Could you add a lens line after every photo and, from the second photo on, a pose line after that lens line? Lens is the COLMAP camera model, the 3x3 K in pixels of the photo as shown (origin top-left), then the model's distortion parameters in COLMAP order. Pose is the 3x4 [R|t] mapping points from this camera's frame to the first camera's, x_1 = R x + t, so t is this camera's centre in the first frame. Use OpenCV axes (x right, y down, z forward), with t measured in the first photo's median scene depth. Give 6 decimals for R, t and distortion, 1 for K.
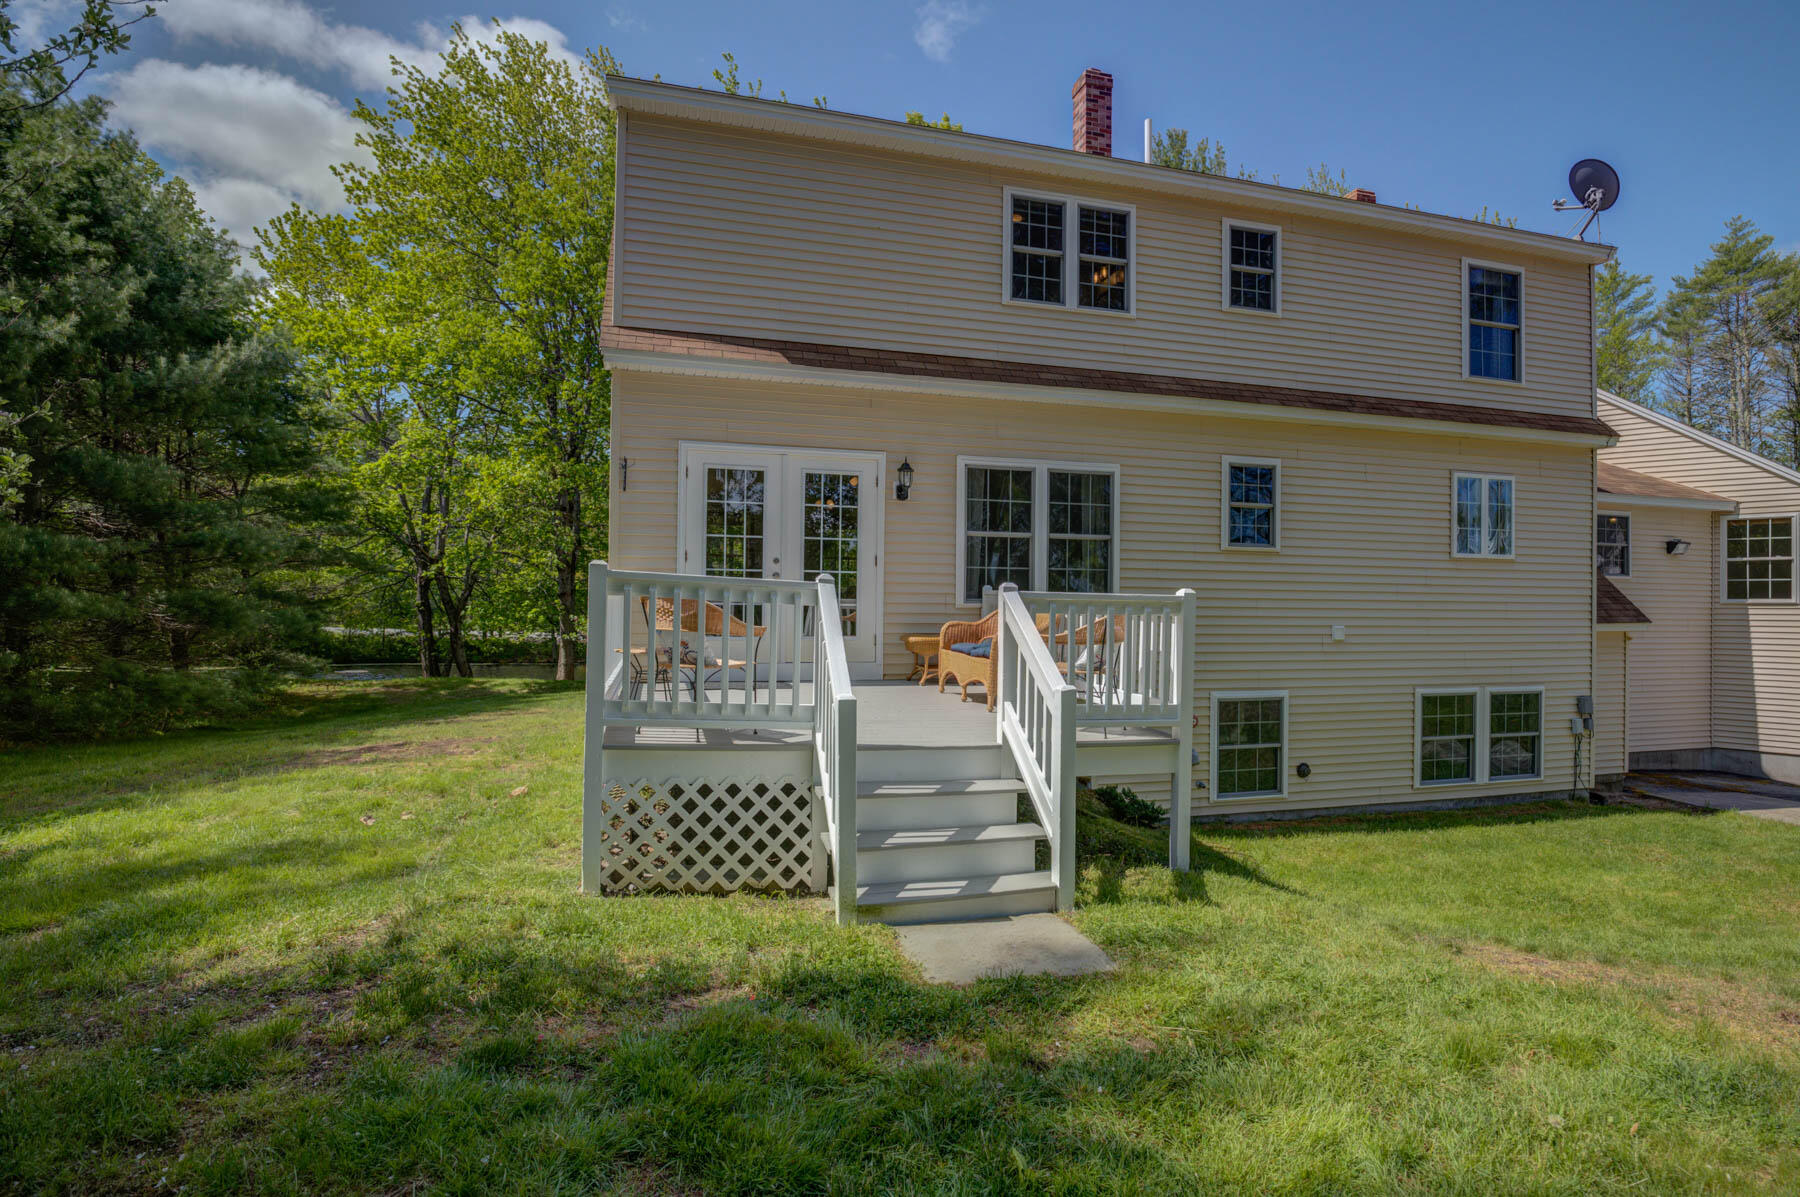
lens RADIAL K [[878.6, 0, 900.1], [0, 878.6, 604.6], [0, 0, 1]] dist [-0.025170, 0.000309]
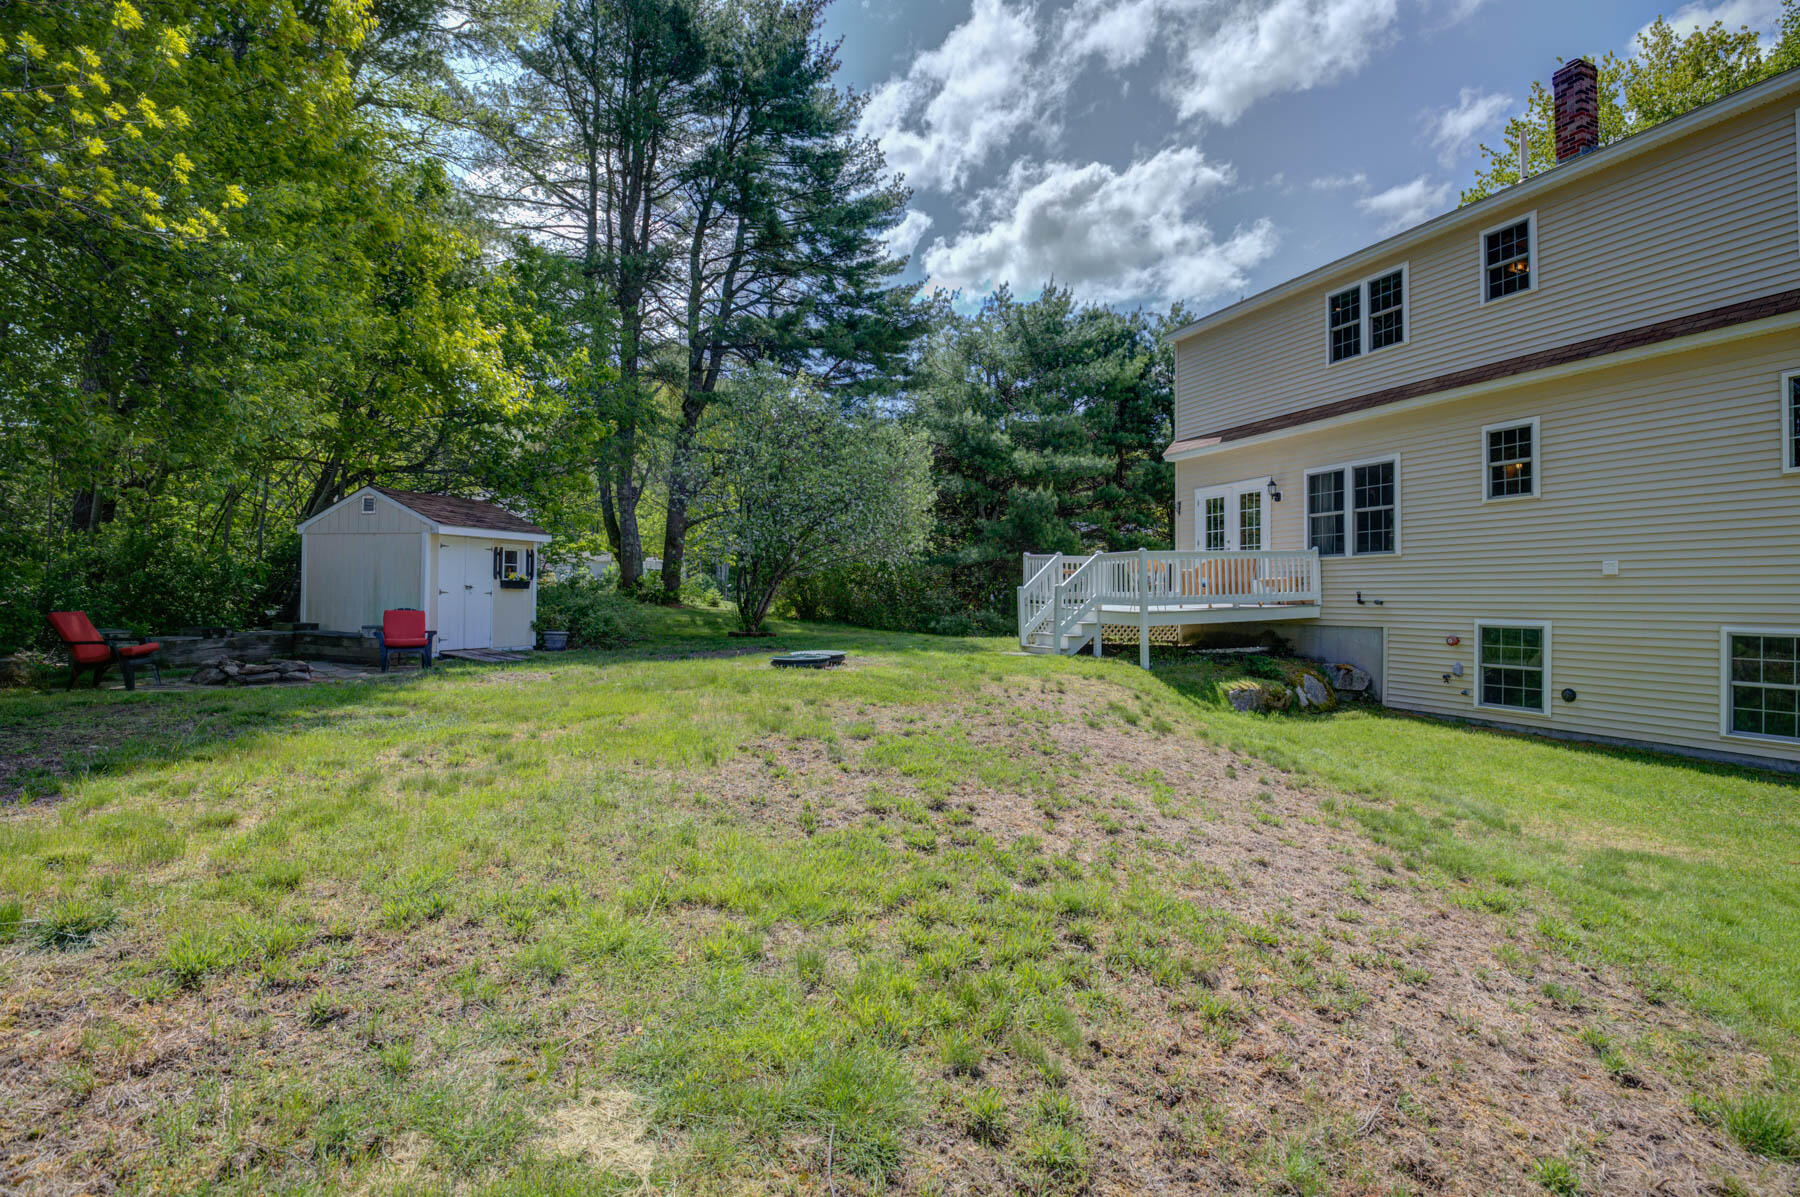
lens RADIAL K [[878.6, 0, 900.7], [0, 878.6, 596.8], [0, 0, 1]] dist [-0.025170, 0.000309]
pose [[0.099328, -0.004328, -0.995045, 1.490077], [0.017000, 0.999852, -0.002652, 0.056807], [0.994909, -0.016653, 0.099387, 0.062772]]
